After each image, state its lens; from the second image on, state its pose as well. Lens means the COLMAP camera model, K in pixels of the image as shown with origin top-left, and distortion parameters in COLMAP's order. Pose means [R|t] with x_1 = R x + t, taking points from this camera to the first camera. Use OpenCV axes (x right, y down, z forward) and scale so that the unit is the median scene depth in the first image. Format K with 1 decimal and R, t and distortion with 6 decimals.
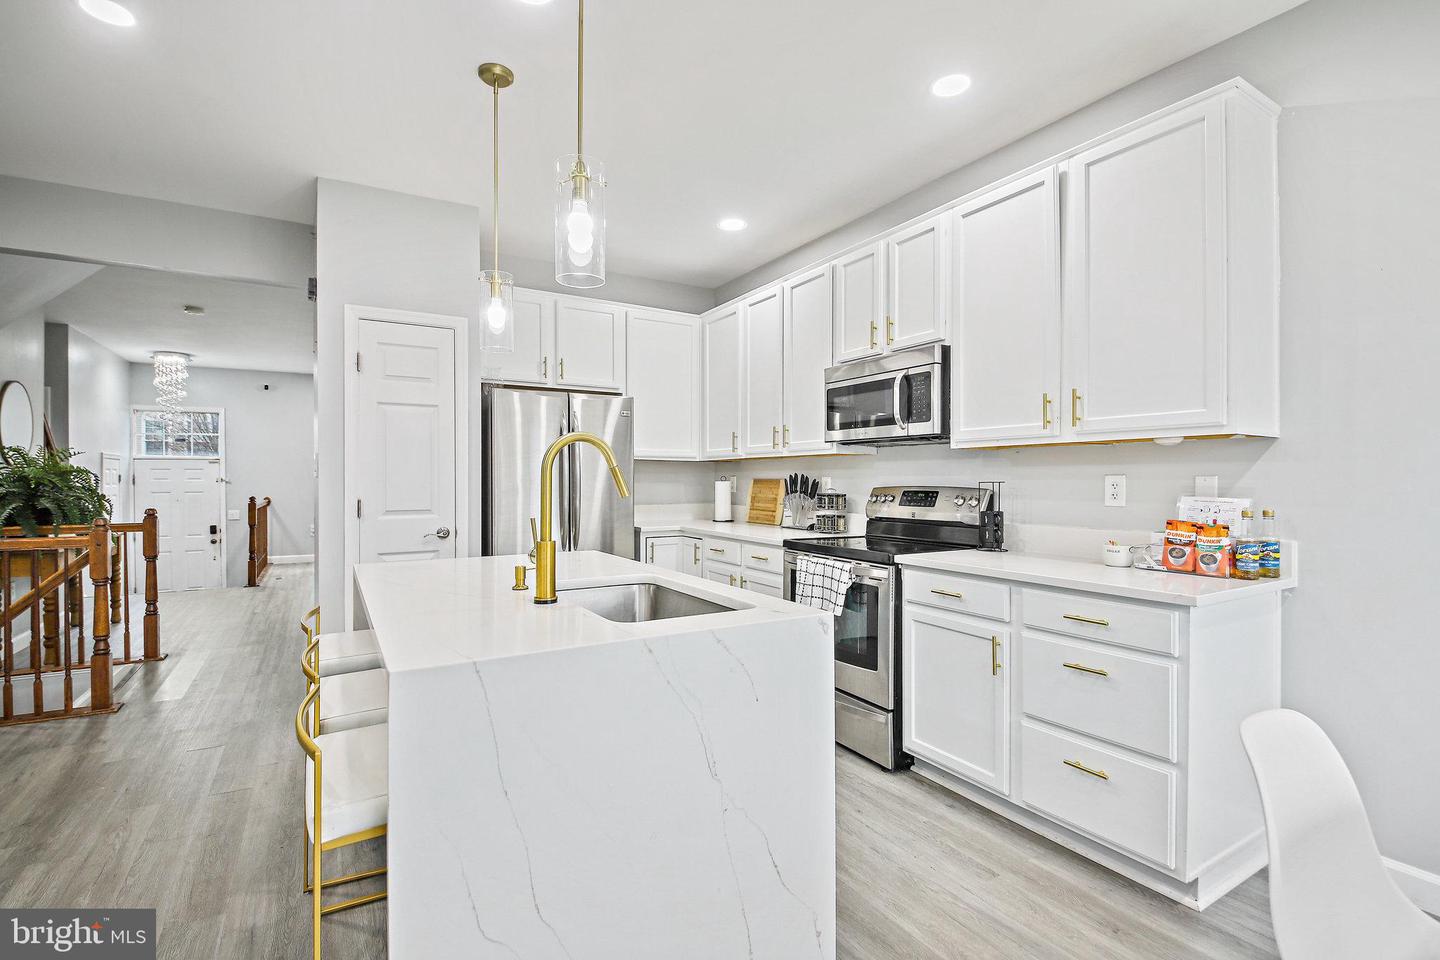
lens RADIAL K [[660.2, 0, 720.0], [0, 660.2, 480.0], [0, 0, 1]] dist [0.025060, -0.025400]
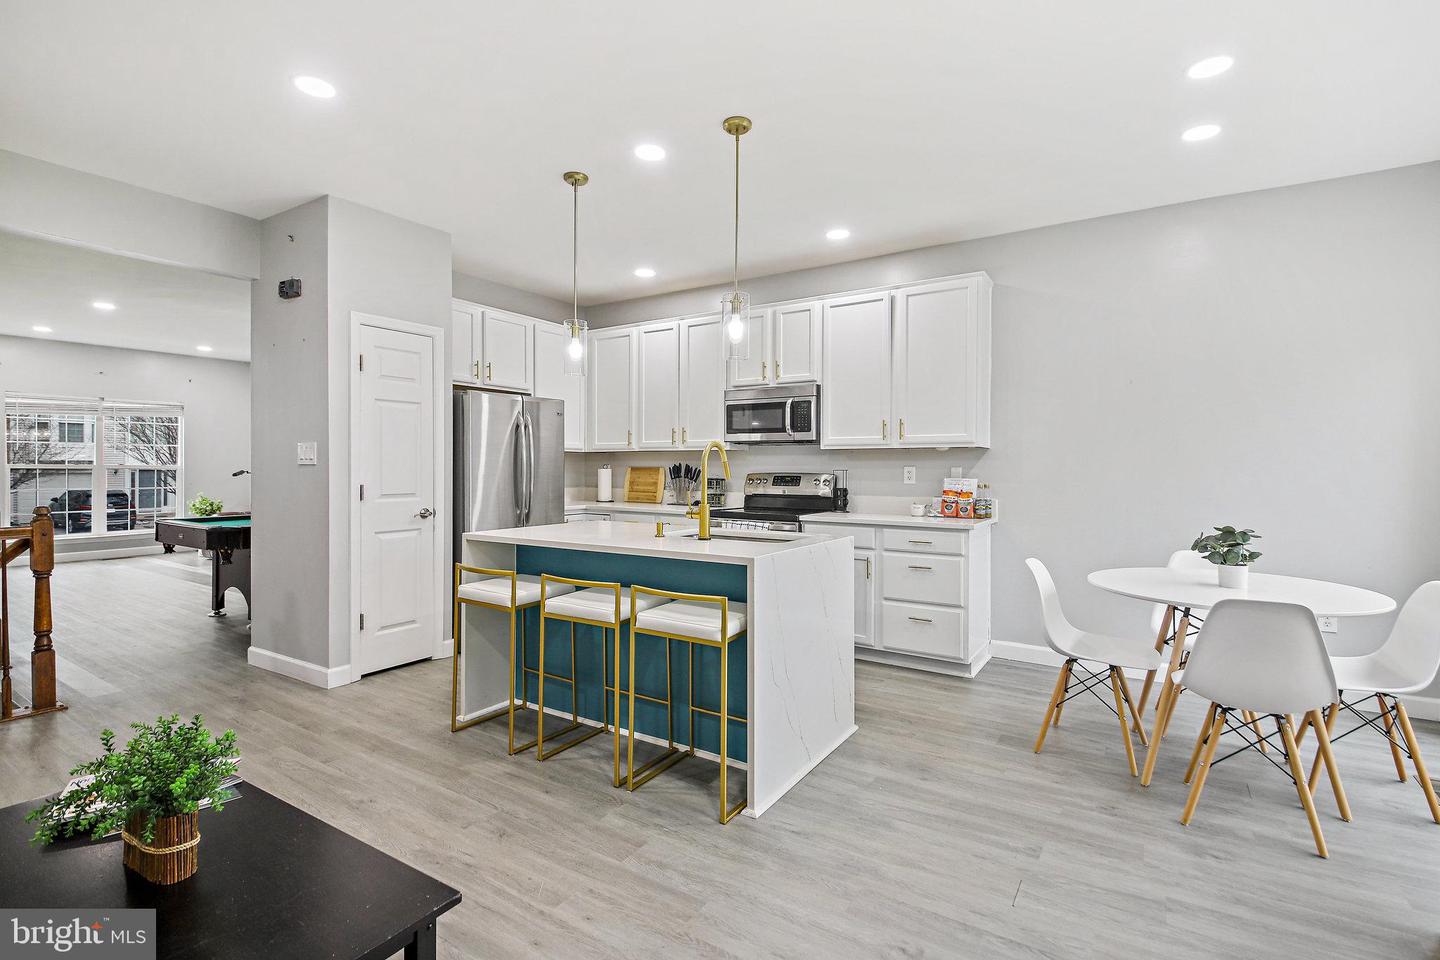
lens RADIAL K [[666.9, 0, 719.1], [0, 666.9, 470.0], [0, 0, 1]] dist [0.033243, -0.027674]
pose [[0.897755, 0.001274, 0.440493, -0.519193], [-0.003281, 0.999987, 0.003795, -0.002124], [-0.440483, -0.004853, 0.897748, -0.304064]]
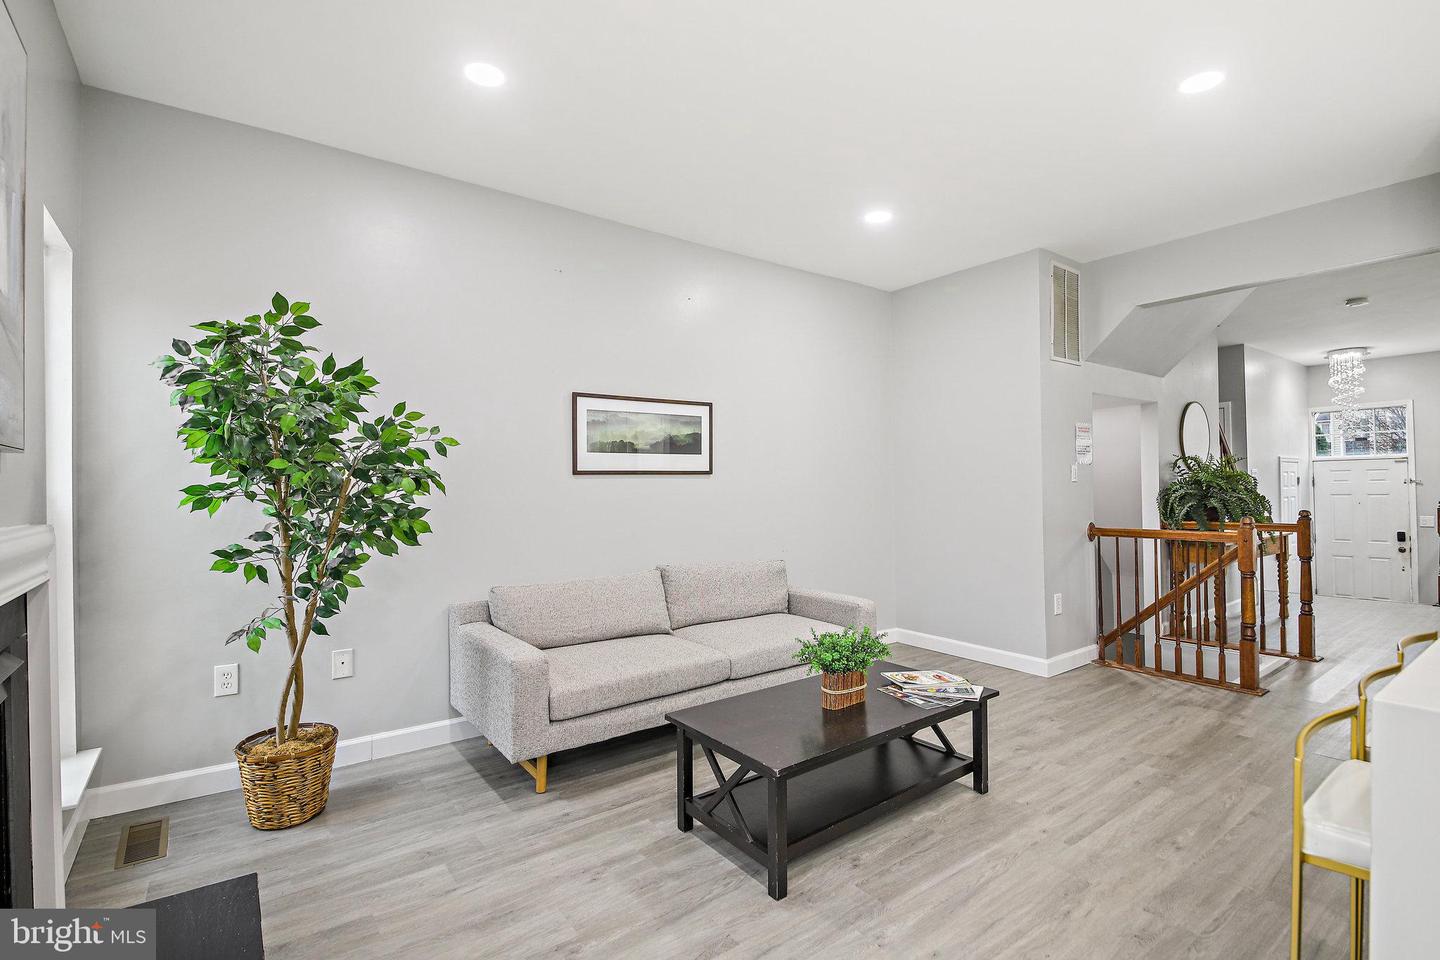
lens RADIAL K [[660.2, 0, 720.0], [0, 660.2, 480.0], [0, 0, 1]] dist [0.025060, -0.025400]
pose [[0.091456, -0.007780, -0.995779, 0.102600], [0.006802, 0.999951, -0.007188, -0.003569], [0.995786, -0.006116, 0.091504, 0.014054]]
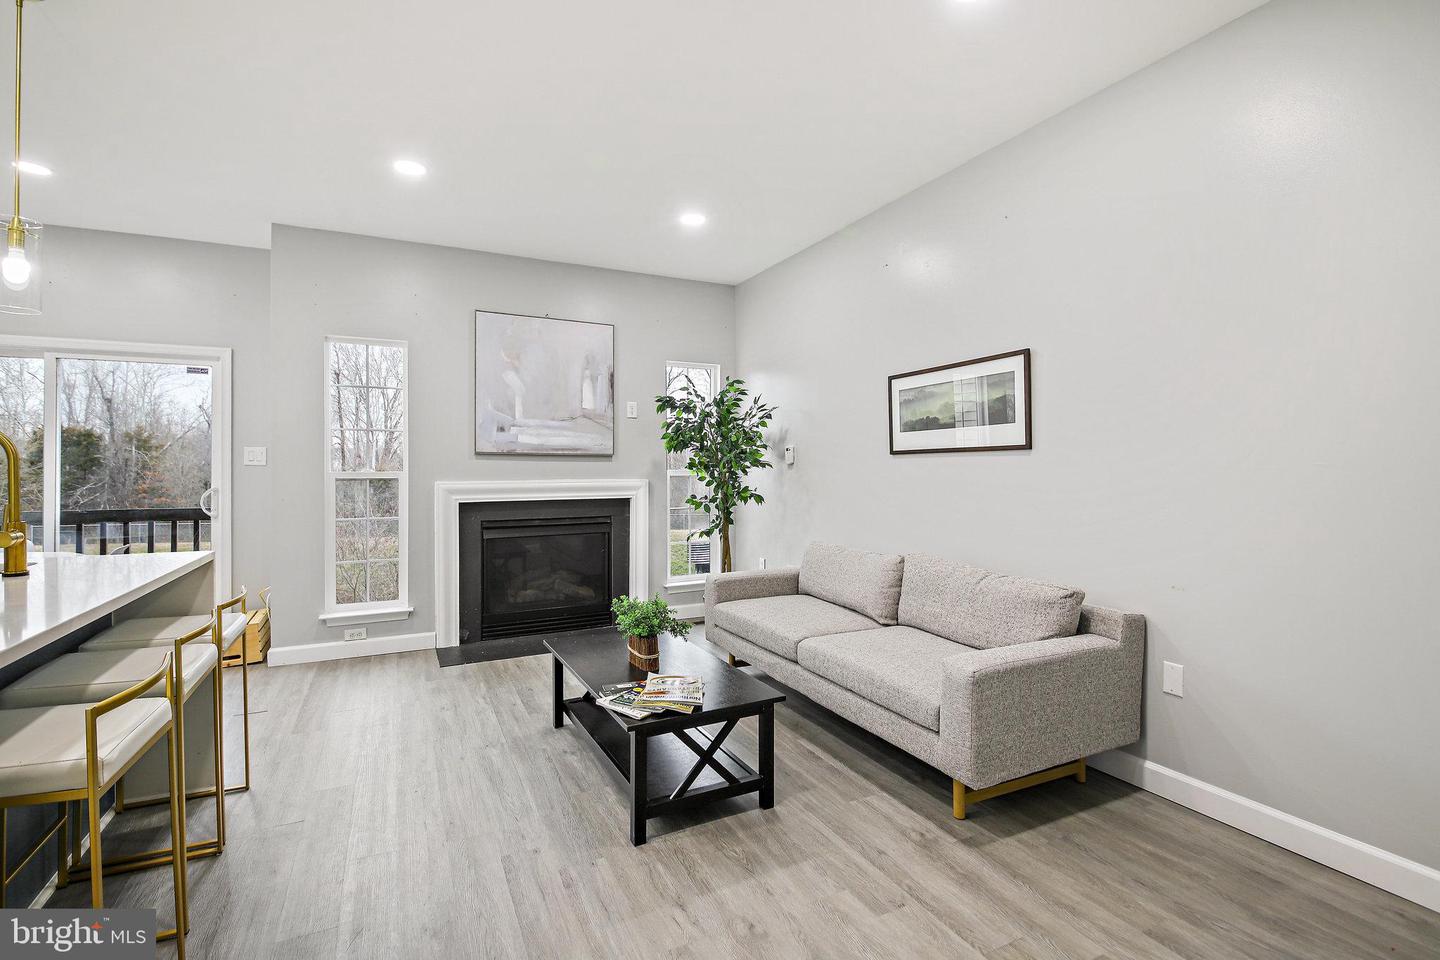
lens RADIAL K [[665.0, 0, 720.4], [0, 665.0, 477.5], [0, 0, 1]] dist [0.029525, -0.027820]
pose [[-0.996200, 0.000604, 0.087094, -0.820090], [0.001783, 0.999908, 0.013465, 0.001562], [-0.087078, 0.013569, -0.996109, 1.055840]]
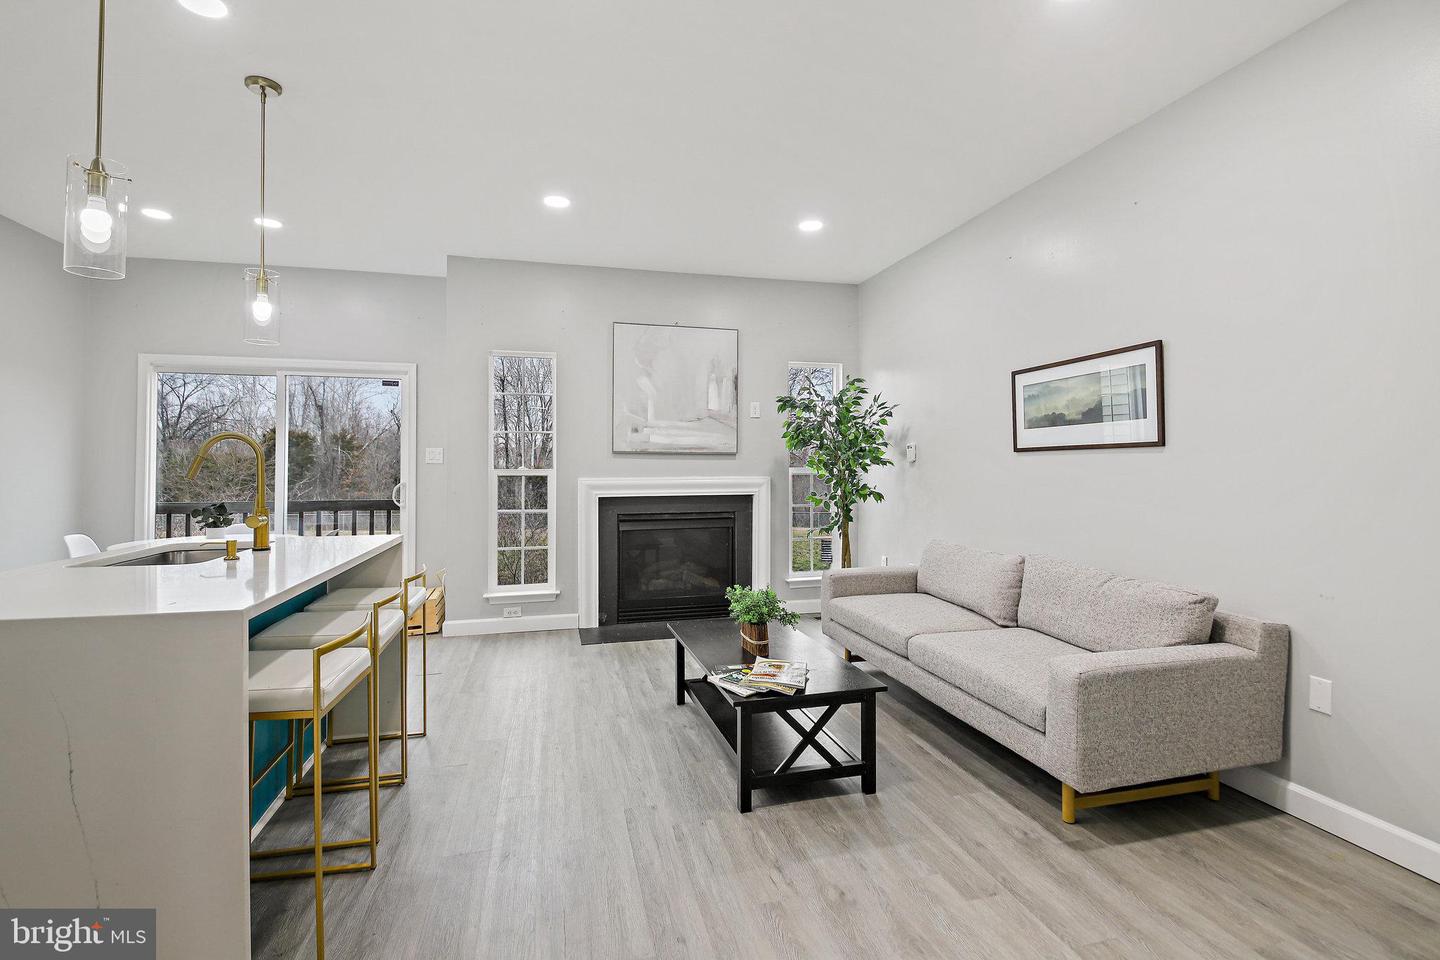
lens RADIAL K [[666.9, 0, 719.1], [0, 666.9, 470.0], [0, 0, 1]] dist [0.033243, -0.027674]
pose [[-0.957424, -0.000069, 0.288685, -0.863687], [0.001655, 0.999982, 0.005725, 0.000812], [-0.288680, 0.005959, -0.957407, 1.105817]]
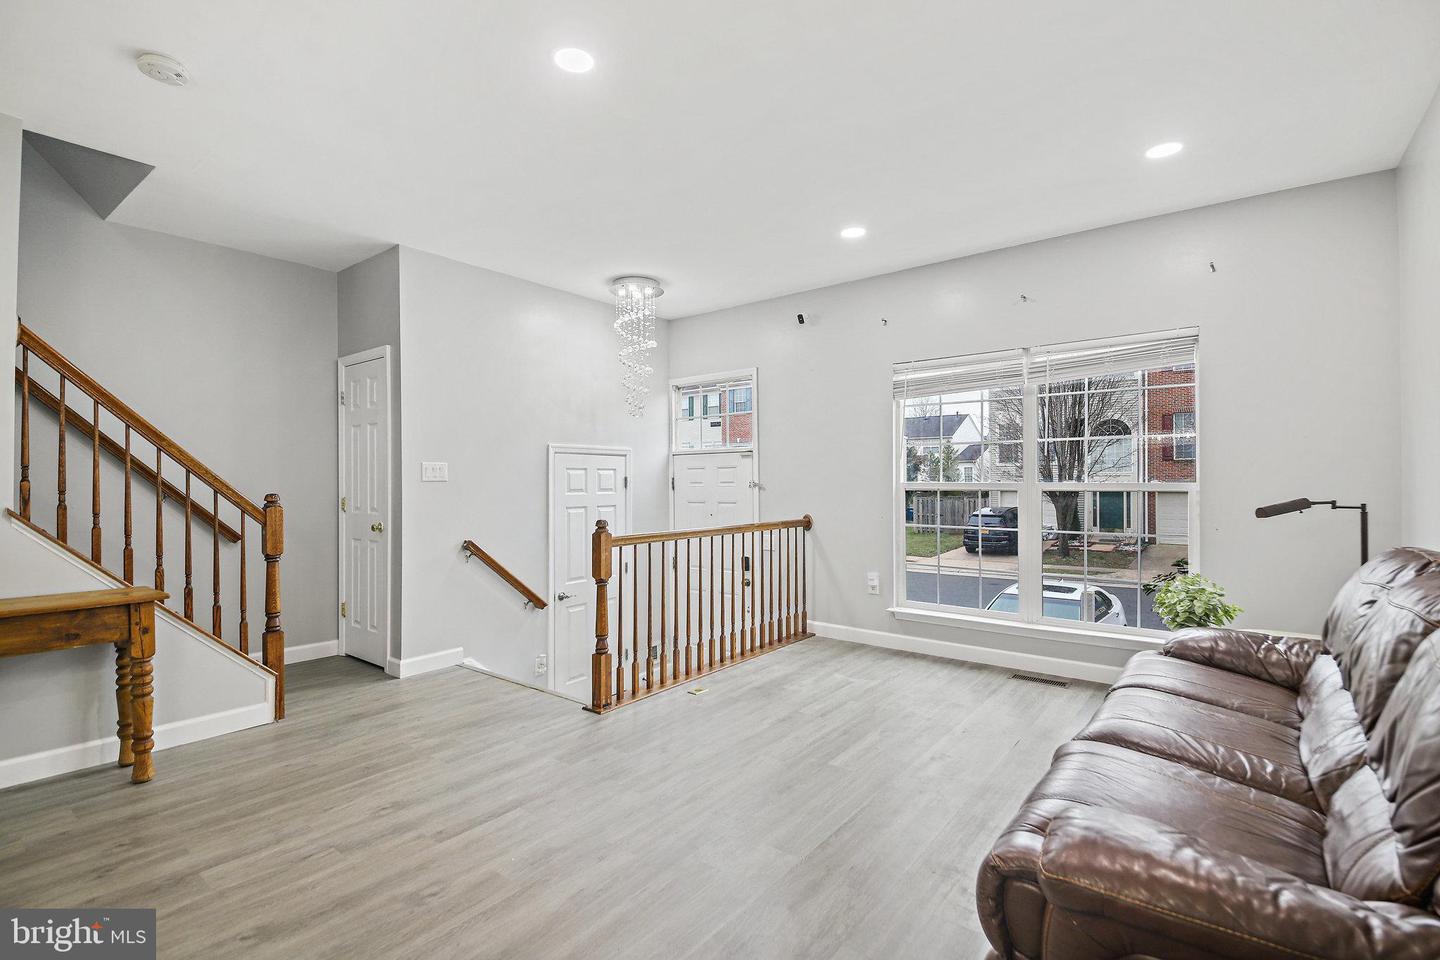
lens RADIAL K [[660.2, 0, 720.0], [0, 660.2, 480.0], [0, 0, 1]] dist [0.025060, -0.025400]
pose [[0.356937, -0.003329, -0.934123, -0.531034], [0.000153, 0.999994, -0.003505, -0.004731], [0.934129, 0.001108, 0.356935, 2.087266]]
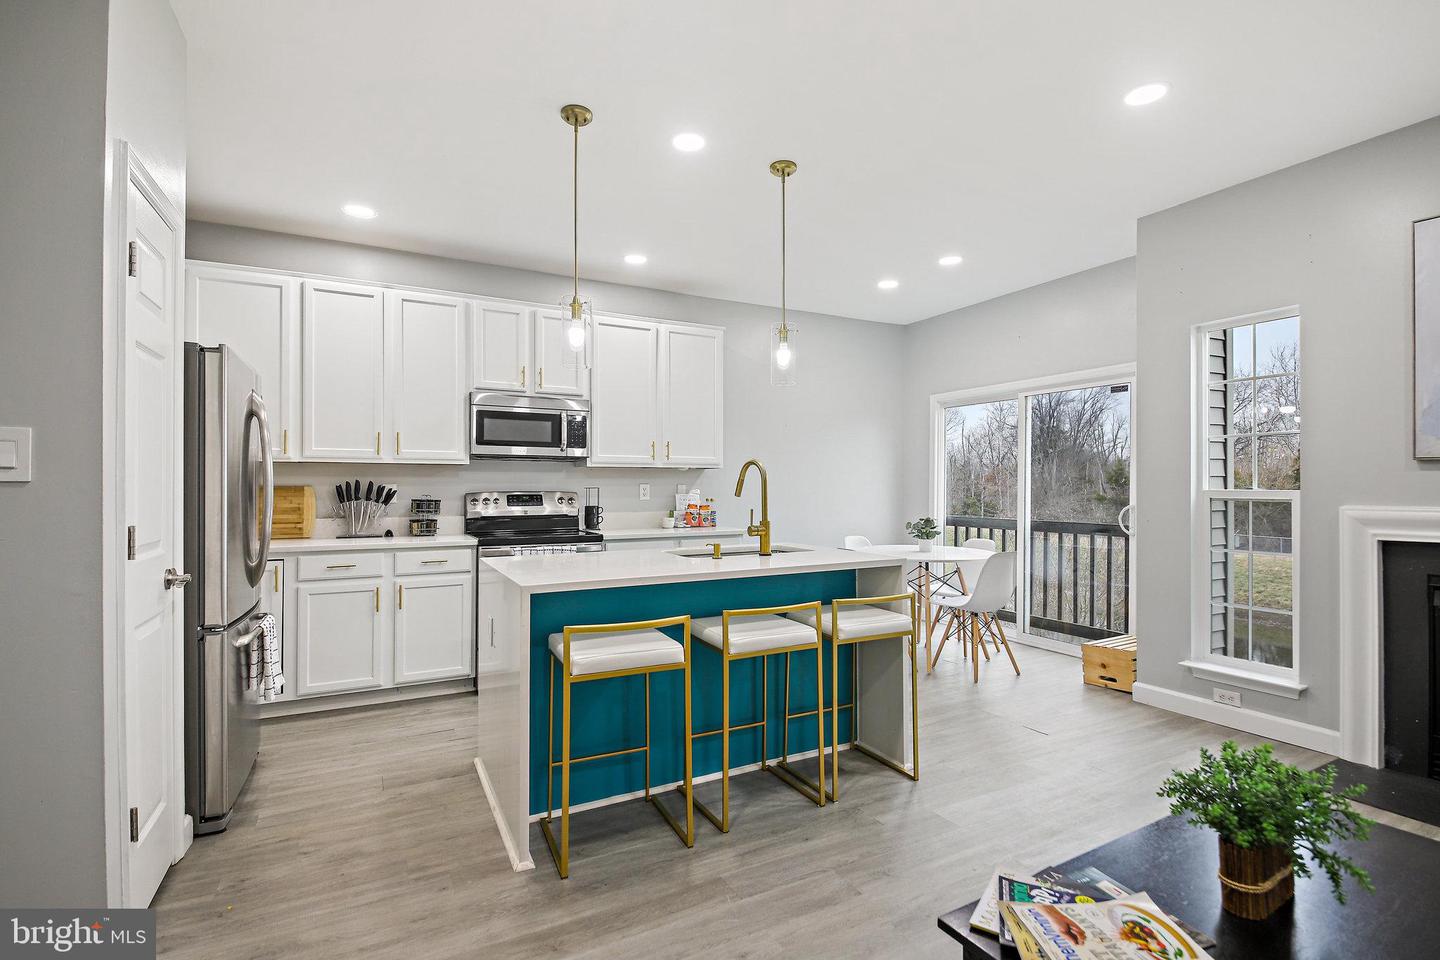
lens RADIAL K [[665.0, 0, 720.4], [0, 665.0, 477.5], [0, 0, 1]] dist [0.029525, -0.027820]
pose [[0.059923, 0.012860, 0.998120, -1.071386], [0.001862, 0.999914, -0.012995, 0.000001], [-0.998201, 0.002637, 0.059894, 0.525829]]
